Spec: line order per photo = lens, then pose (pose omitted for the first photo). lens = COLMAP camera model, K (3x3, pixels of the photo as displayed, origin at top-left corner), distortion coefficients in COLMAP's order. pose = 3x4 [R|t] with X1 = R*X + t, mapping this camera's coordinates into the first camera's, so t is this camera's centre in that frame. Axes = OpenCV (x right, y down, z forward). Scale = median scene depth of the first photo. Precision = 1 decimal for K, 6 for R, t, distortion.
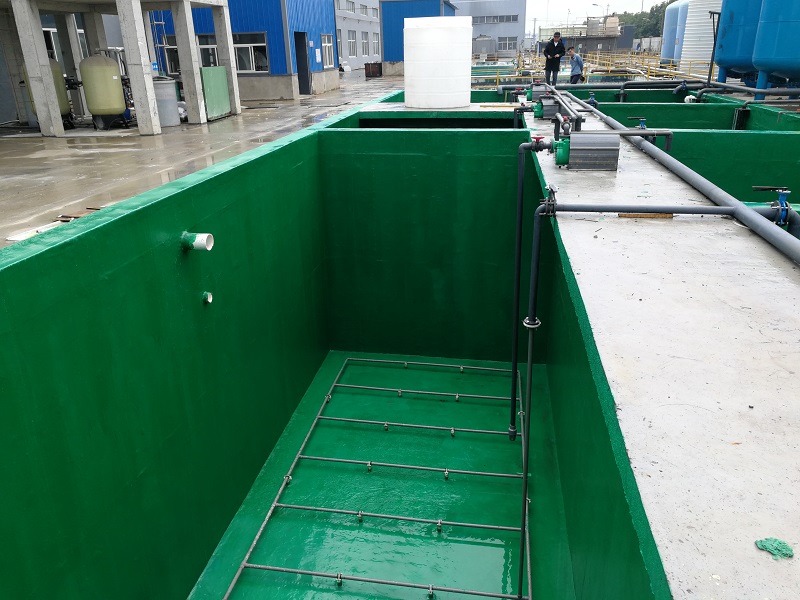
lens RADIAL K [[643.3, 0, 400.0], [0, 643.3, 300.0], [0, 0, 1]] dist [0.056994, -0.062912]
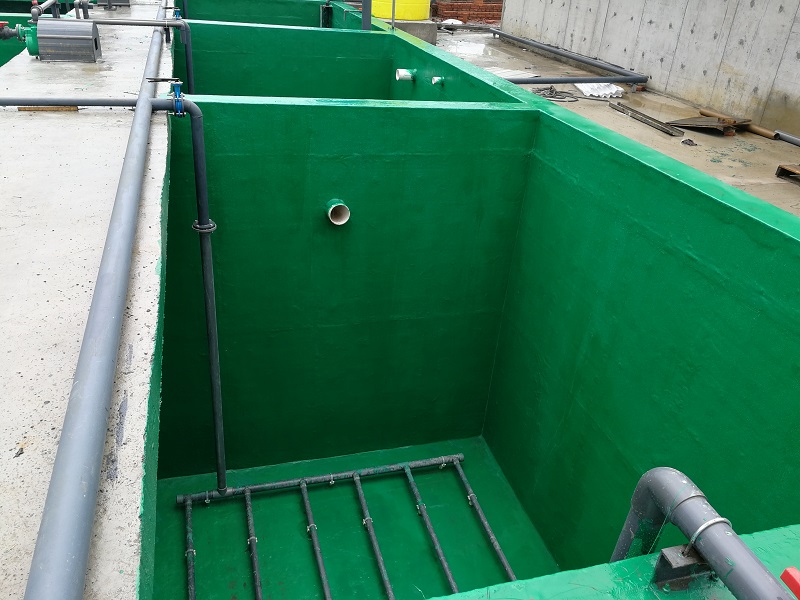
lens RADIAL K [[643.3, 0, 400.0], [0, 643.3, 300.0], [0, 0, 1]] dist [0.056994, -0.062912]
pose [[0.903939, -0.139190, 0.404376, 0.110938], [0.079493, 0.983761, 0.160922, 0.009380], [-0.420208, -0.113319, 0.900325, -0.032769]]
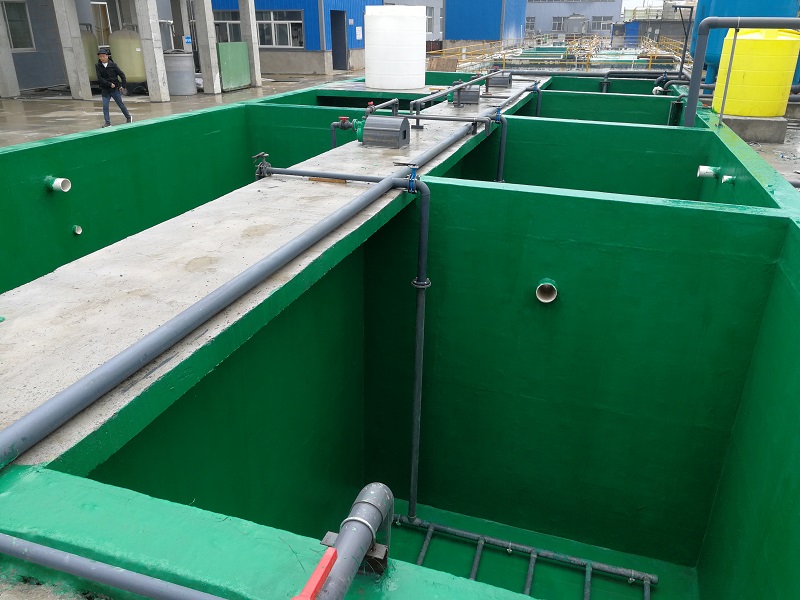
lens RADIAL K [[645.1, 0, 400.0], [0, 645.1, 300.0], [0, 0, 1]] dist [0.018310, -0.003370]
pose [[0.989318, 0.081477, -0.120880, 0.185049], [-0.077323, 0.996256, 0.038667, 0.013154], [0.123578, -0.028907, 0.991914, -0.076212]]
